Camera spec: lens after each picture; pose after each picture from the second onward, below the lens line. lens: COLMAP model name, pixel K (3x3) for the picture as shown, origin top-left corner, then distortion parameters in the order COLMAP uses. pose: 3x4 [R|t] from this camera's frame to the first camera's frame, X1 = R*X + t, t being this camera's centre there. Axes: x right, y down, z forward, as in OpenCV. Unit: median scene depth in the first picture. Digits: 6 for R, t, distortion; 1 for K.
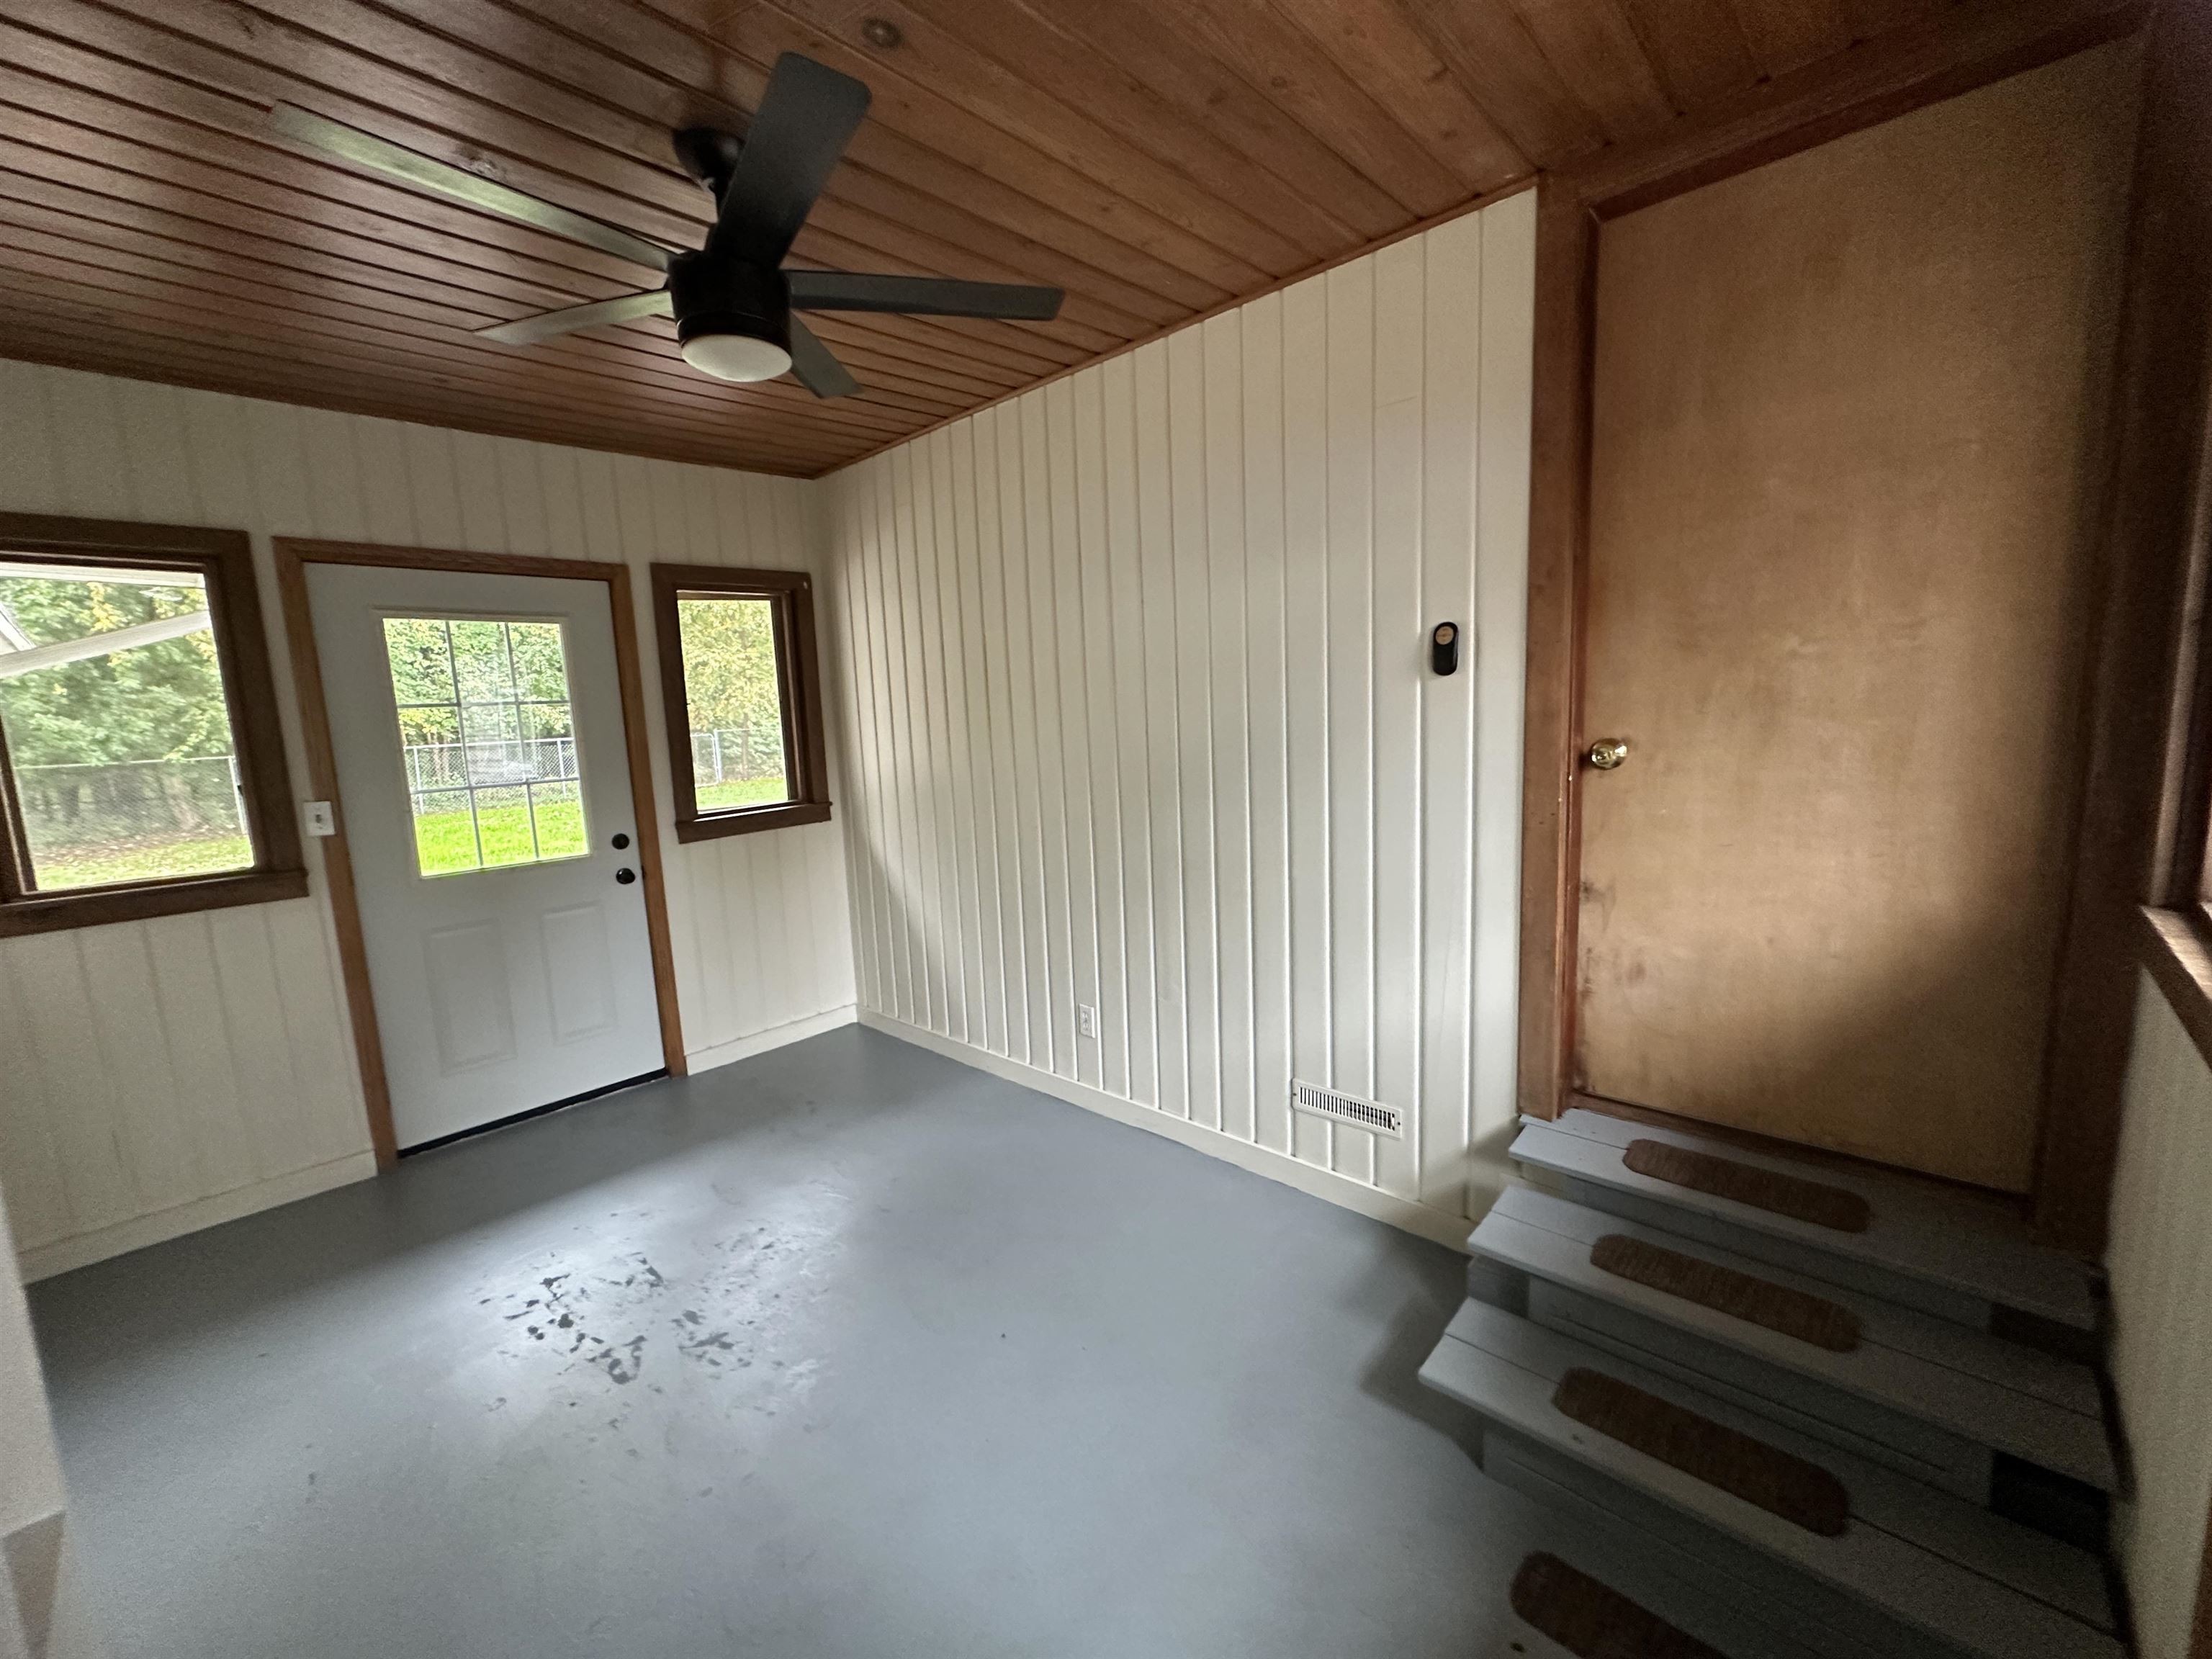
lens RADIAL K [[880.2, 0, 1106.1], [0, 880.2, 832.2], [0, 0, 1]] dist [0.000438, 0.000527]
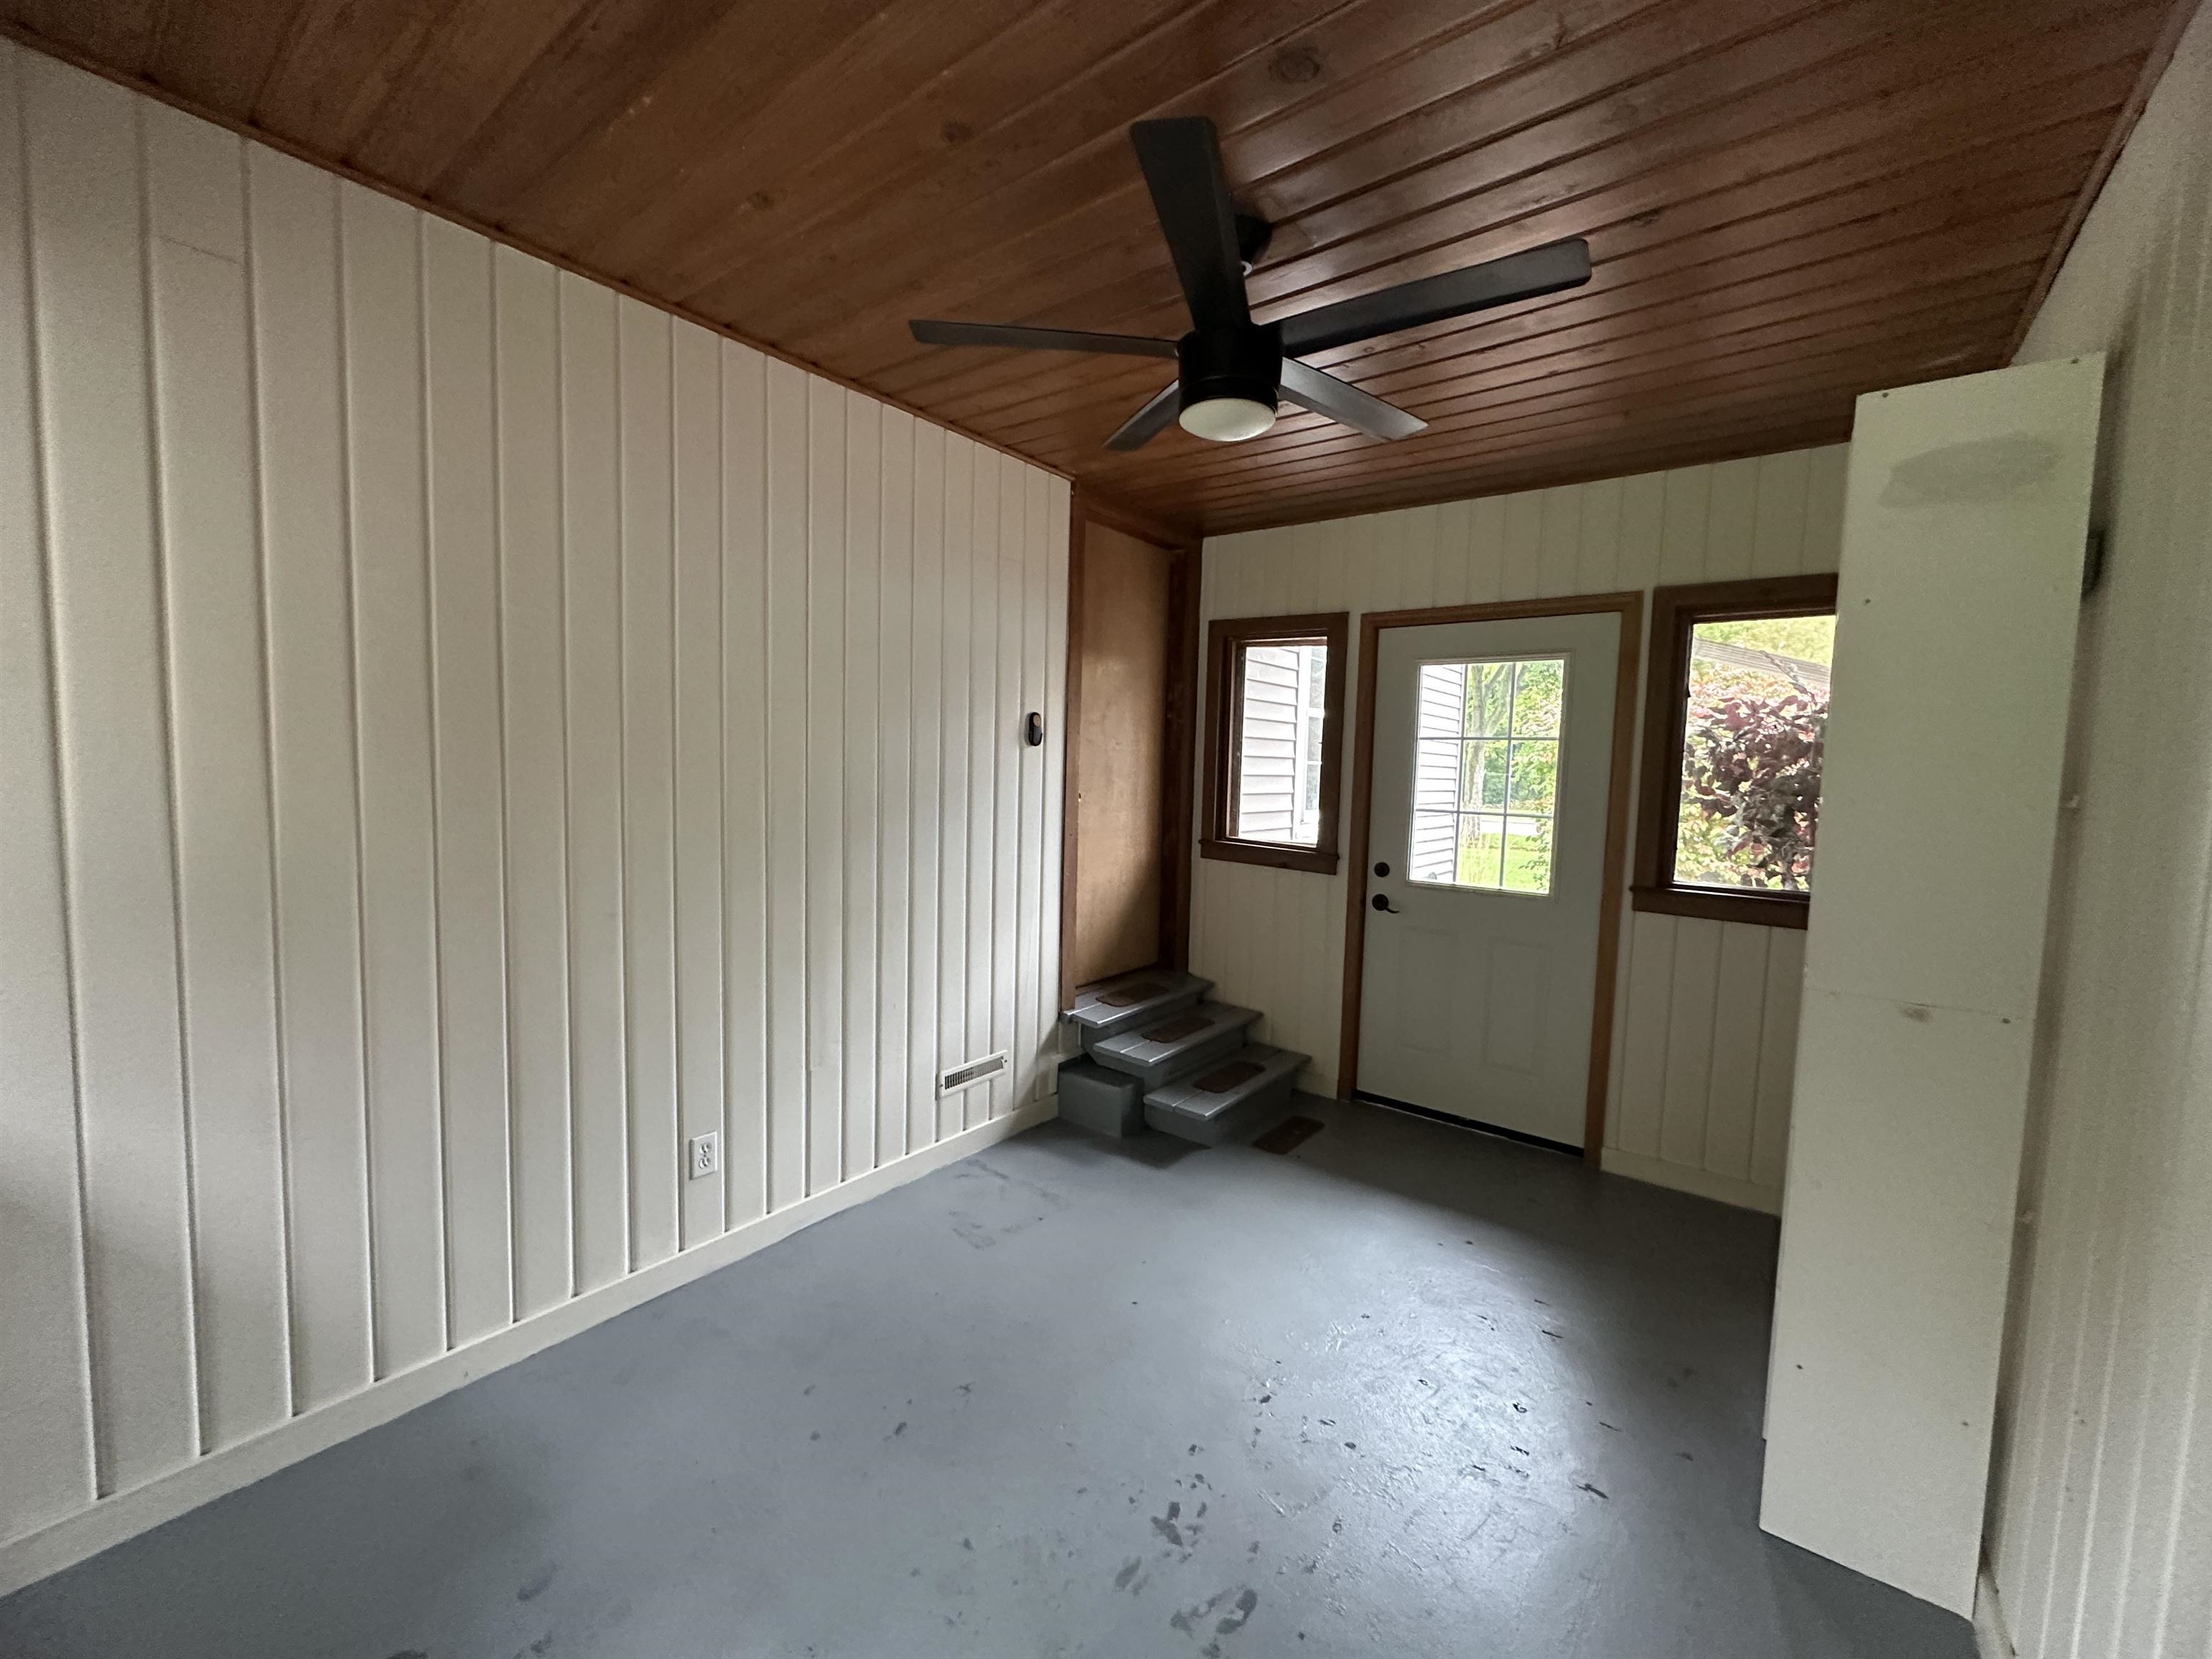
lens RADIAL K [[880.2, 0, 1106.8], [0, 880.2, 826.4], [0, 0, 1]] dist [0.000438, 0.000527]
pose [[-0.085109, -0.029946, 0.995922, -1.148264], [0.113942, 0.992698, 0.039586, -0.081506], [-0.989835, 0.116847, -0.081075, 0.990954]]
